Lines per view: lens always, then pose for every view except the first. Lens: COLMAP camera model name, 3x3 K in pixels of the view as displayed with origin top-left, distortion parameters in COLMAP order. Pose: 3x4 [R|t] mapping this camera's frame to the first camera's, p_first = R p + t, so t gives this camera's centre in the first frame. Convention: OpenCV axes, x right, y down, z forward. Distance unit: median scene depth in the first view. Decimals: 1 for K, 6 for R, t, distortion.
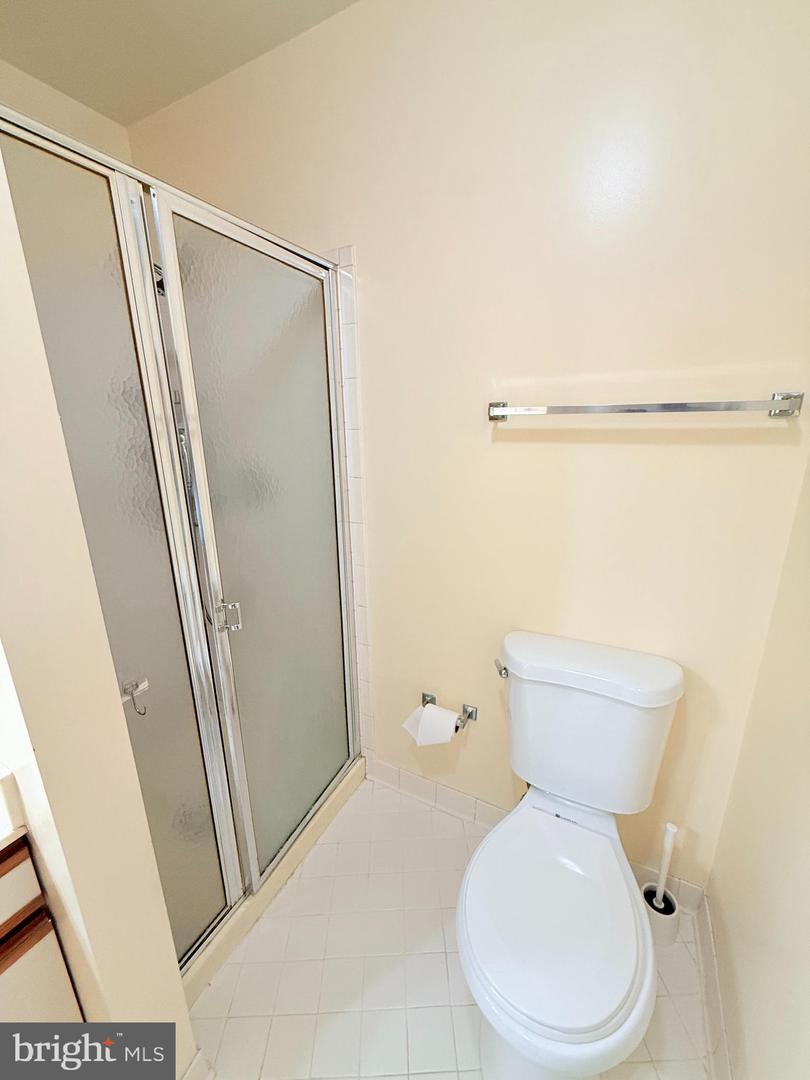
lens RADIAL K [[430.8, 0, 404.6], [0, 430.8, 537.4], [0, 0, 1]] dist [-0.000738, 0.000344]
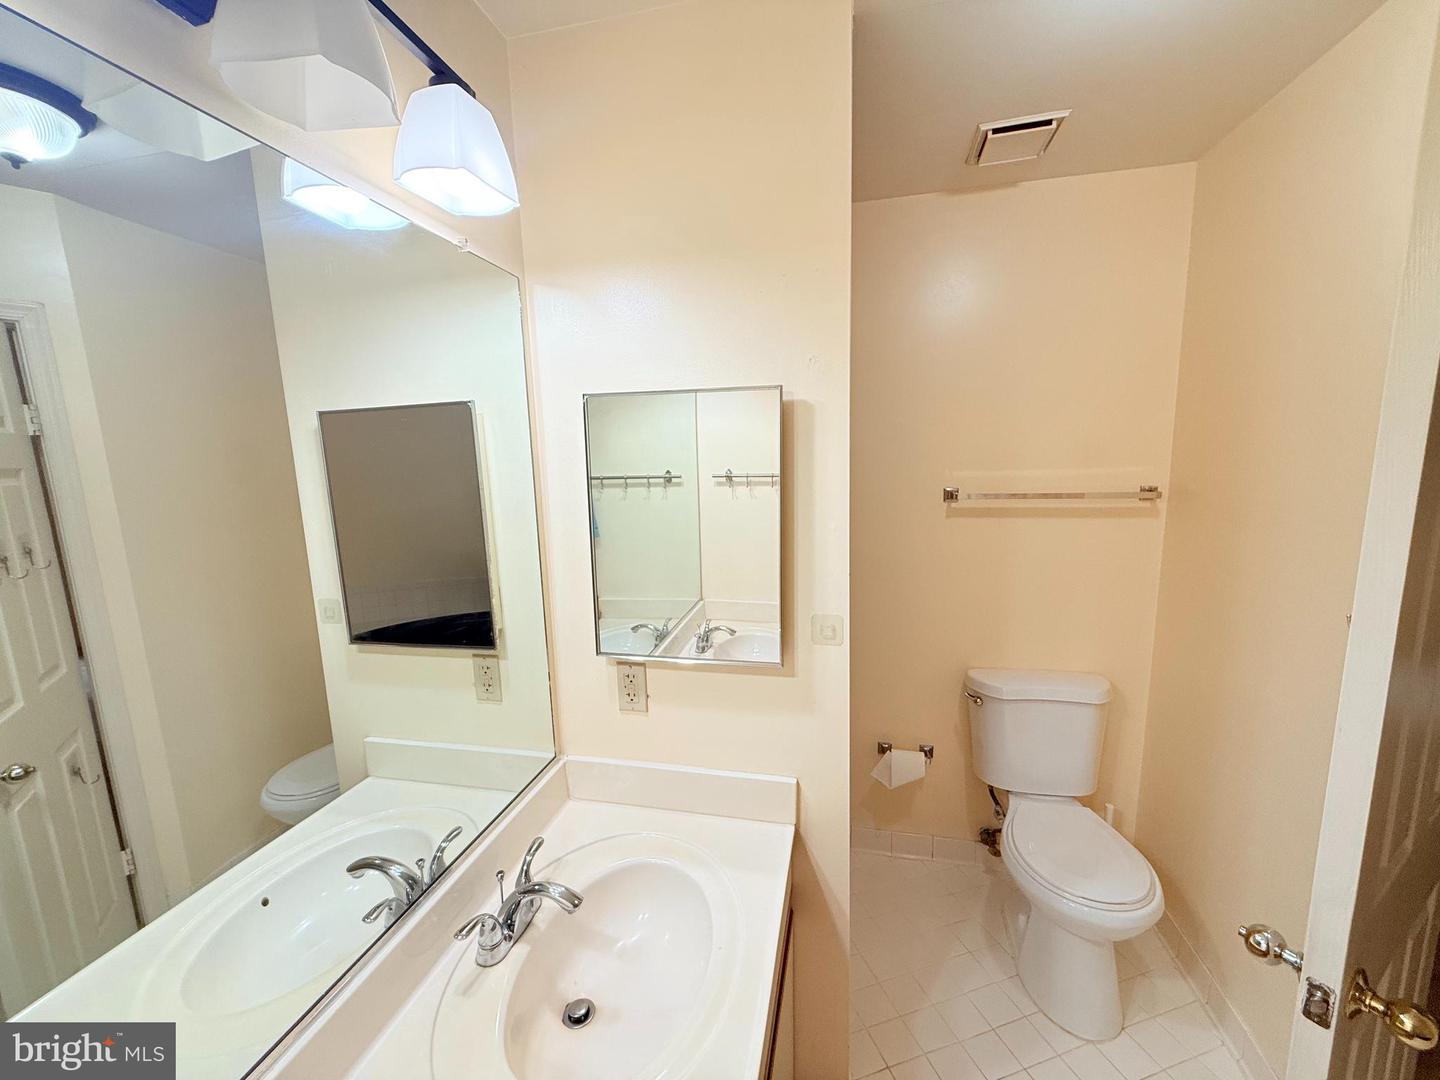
lens RADIAL K [[574.5, 0, 718.7], [0, 574.5, 543.7], [0, 0, 1]] dist [-0.000738, 0.000344]
pose [[0.969545, -0.045784, 0.240594, -0.981483], [0.073200, 0.991639, -0.106275, -0.017996], [-0.233717, 0.120650, 0.964790, -0.534491]]
